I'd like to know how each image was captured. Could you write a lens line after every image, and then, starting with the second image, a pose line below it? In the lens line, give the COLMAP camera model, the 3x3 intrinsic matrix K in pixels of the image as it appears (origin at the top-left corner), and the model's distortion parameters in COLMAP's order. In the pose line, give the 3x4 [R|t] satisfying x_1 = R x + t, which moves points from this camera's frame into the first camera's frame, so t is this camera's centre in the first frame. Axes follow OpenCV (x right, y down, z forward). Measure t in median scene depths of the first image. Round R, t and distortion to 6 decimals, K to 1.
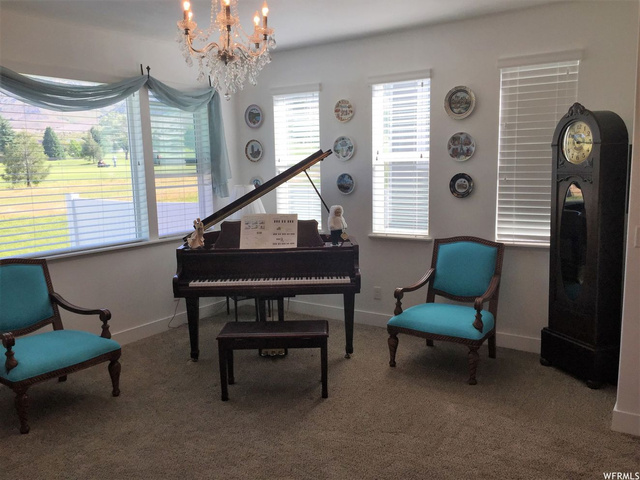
lens RADIAL K [[552.9, 0, 318.2], [0, 552.9, 241.7], [0, 0, 1]] dist [0.052300, -0.069800]
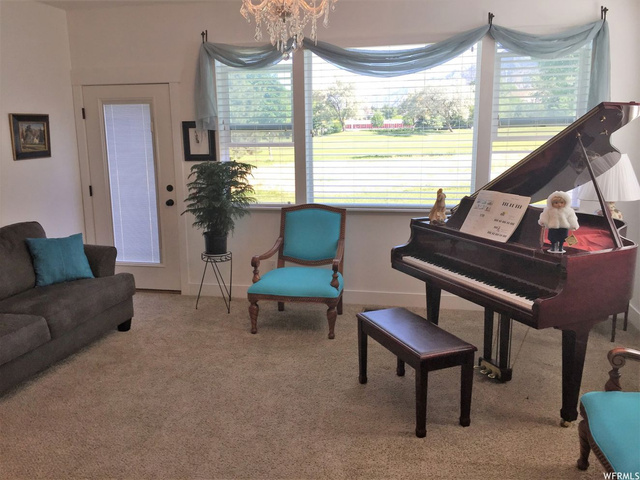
lens RADIAL K [[552.9, 0, 318.1], [0, 552.9, 238.8], [0, 0, 1]] dist [0.052300, -0.069800]
pose [[0.353231, 0.187188, -0.916618, 0.540671], [-0.120829, 0.980700, 0.153712, -0.076837], [0.927701, 0.056458, 0.369031, 0.499988]]
